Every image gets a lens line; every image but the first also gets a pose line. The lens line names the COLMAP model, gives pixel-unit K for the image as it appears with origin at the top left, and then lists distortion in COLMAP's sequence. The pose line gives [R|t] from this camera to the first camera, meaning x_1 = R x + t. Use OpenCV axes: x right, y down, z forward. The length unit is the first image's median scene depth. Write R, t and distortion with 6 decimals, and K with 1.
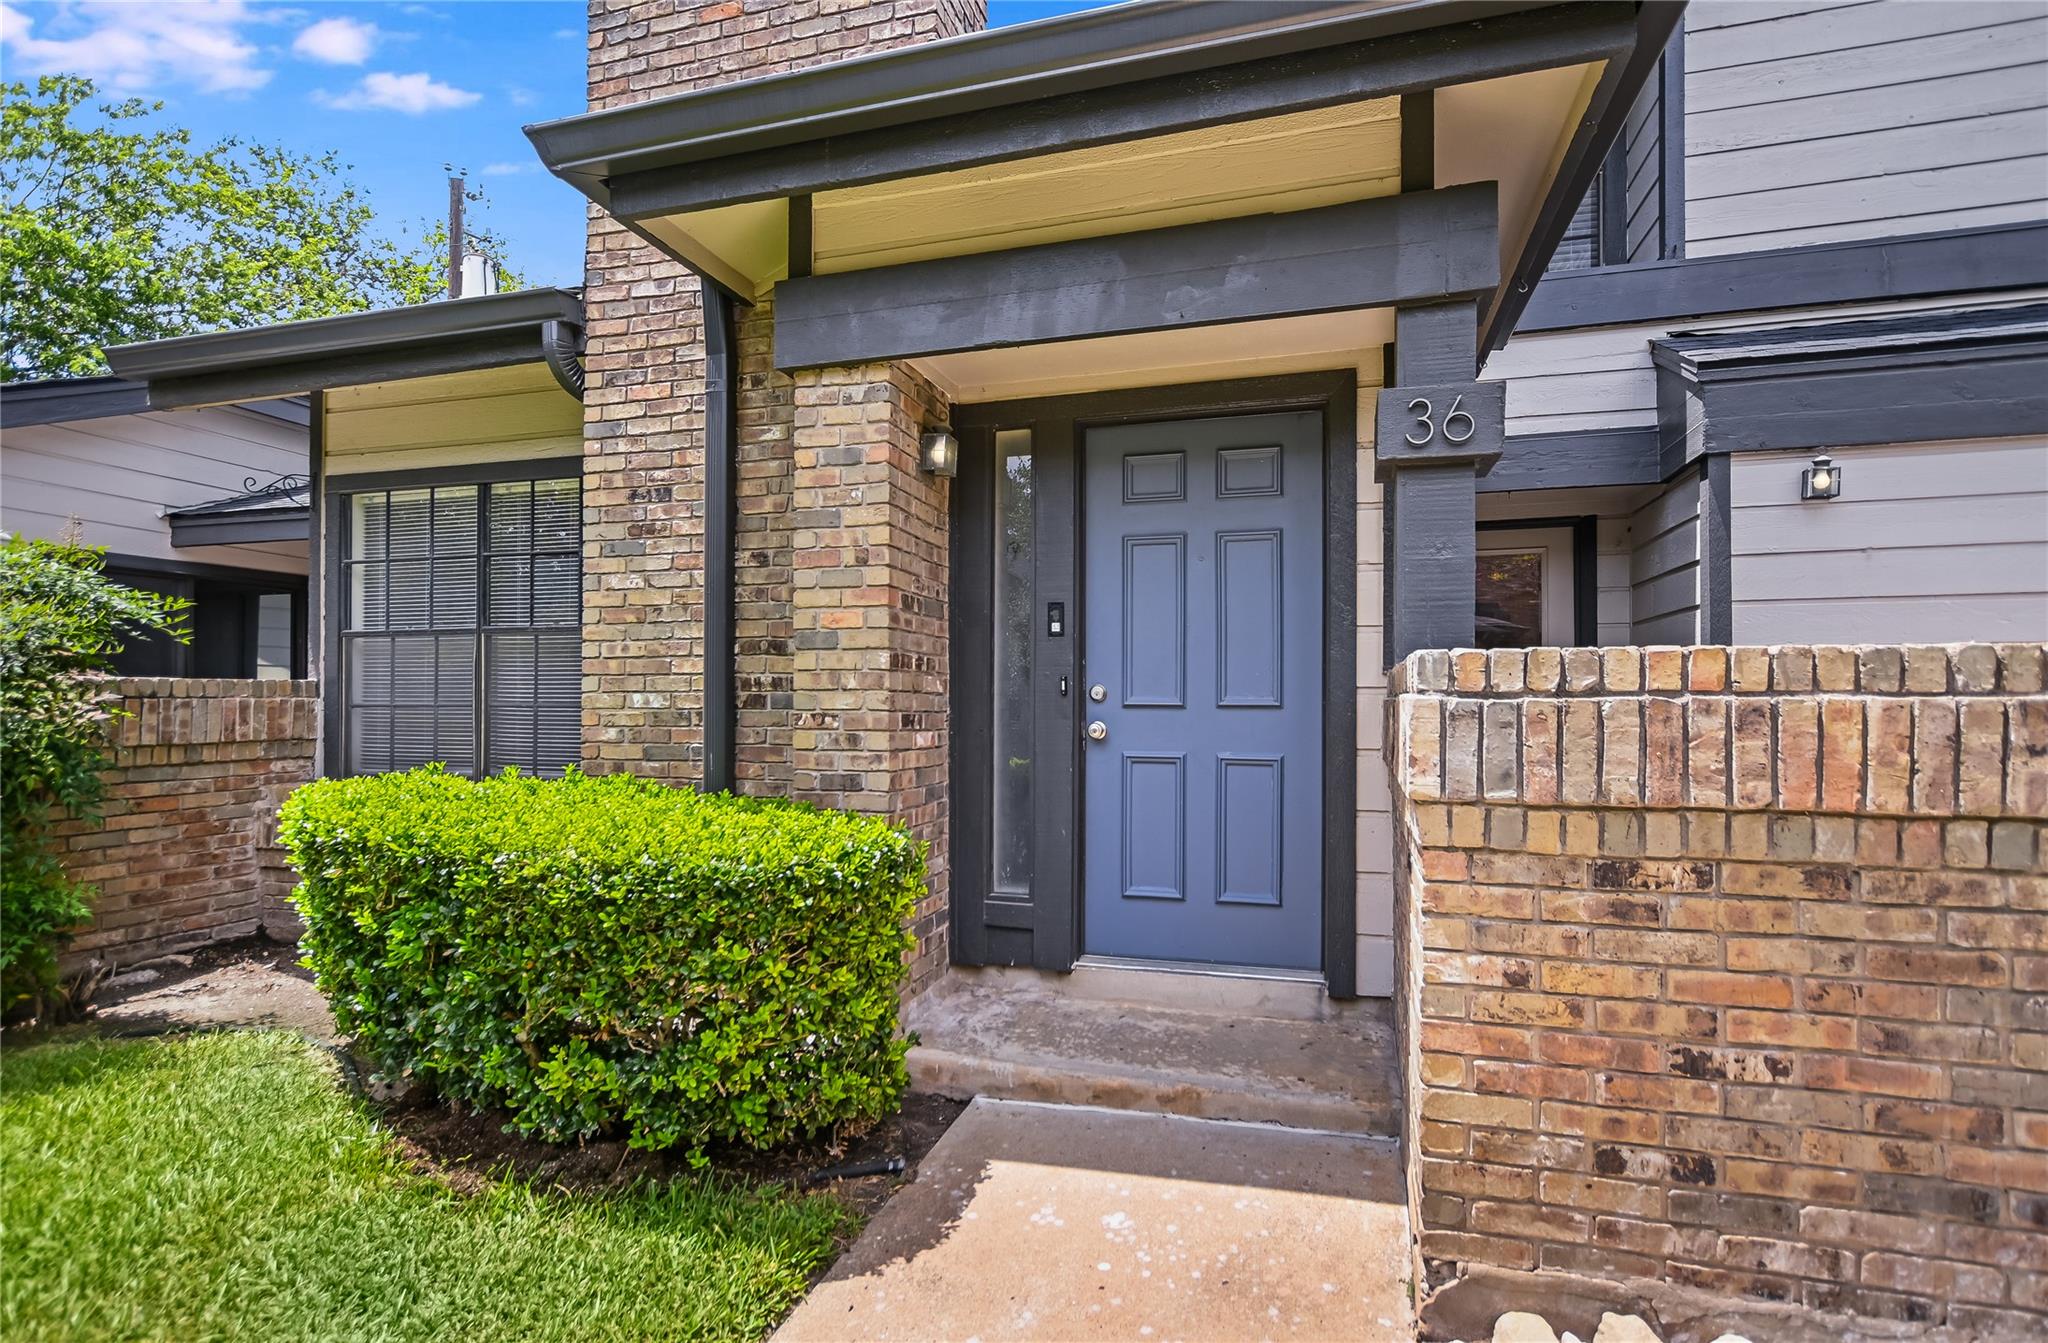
lens RADIAL K [[1005.7, 0, 1028.0], [0, 1005.7, 691.4], [0, 0, 1]] dist [-0.000112, 0.000973]
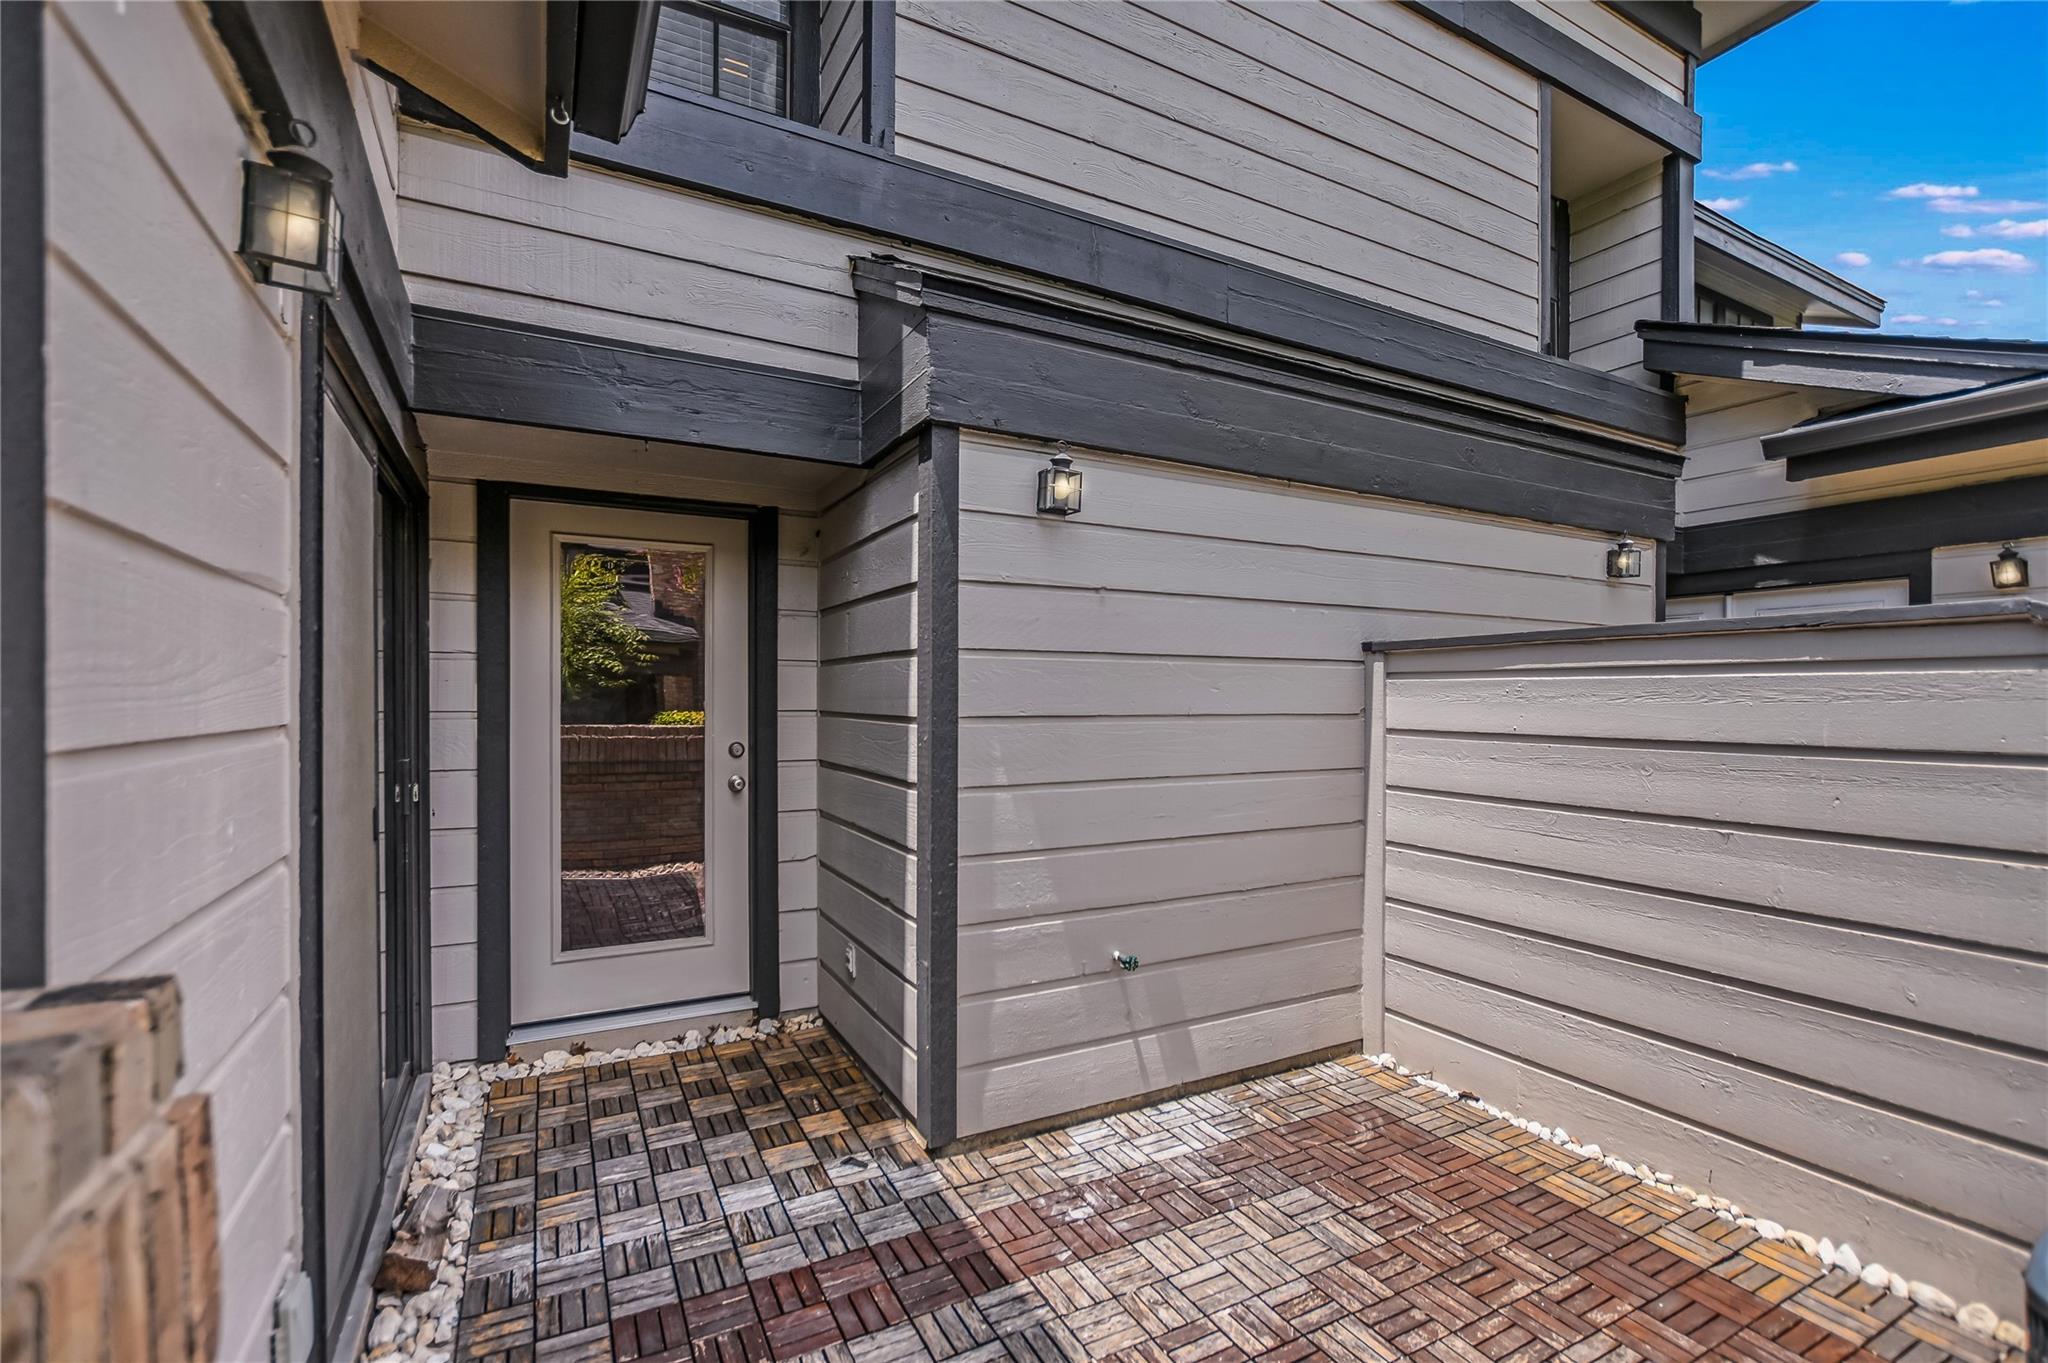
lens RADIAL K [[916.4, 0, 1037.1], [0, 916.4, 694.9], [0, 0, 1]] dist [-0.006247, 0.005381]
pose [[0.704981, 0.002943, 0.709220, 0.286491], [-0.010910, 0.999918, 0.006695, -0.060145], [-0.709142, -0.012457, 0.704956, 0.501462]]
